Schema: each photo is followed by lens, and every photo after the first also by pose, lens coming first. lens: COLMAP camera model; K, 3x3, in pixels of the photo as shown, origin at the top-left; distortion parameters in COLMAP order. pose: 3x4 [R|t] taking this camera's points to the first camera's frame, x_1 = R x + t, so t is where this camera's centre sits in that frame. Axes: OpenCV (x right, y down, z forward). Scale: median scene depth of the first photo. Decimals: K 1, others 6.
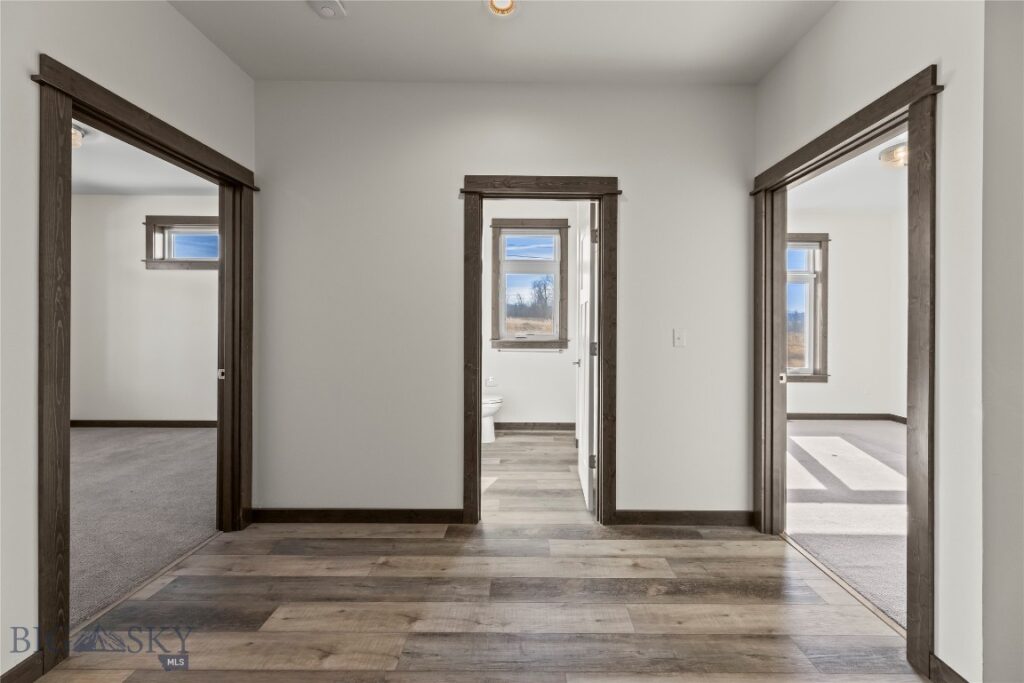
lens RADIAL K [[408.1, 0, 517.4], [0, 408.1, 326.8], [0, 0, 1]] dist [0.000628, 0.000016]
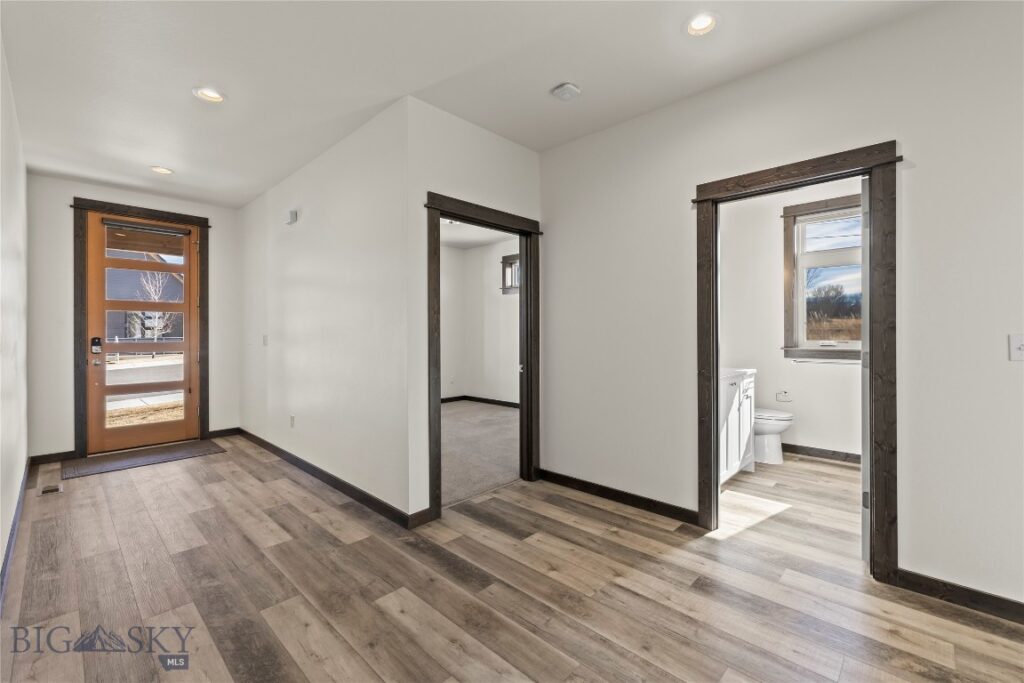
lens RADIAL K [[430.5, 0, 516.4], [0, 430.5, 332.3], [0, 0, 1]] dist [0.000270, 0.000161]
pose [[0.725944, -0.009983, -0.687681, 0.295134], [0.008457, 0.999949, -0.005589, -0.001521], [0.687701, -0.001758, 0.725992, -0.099540]]
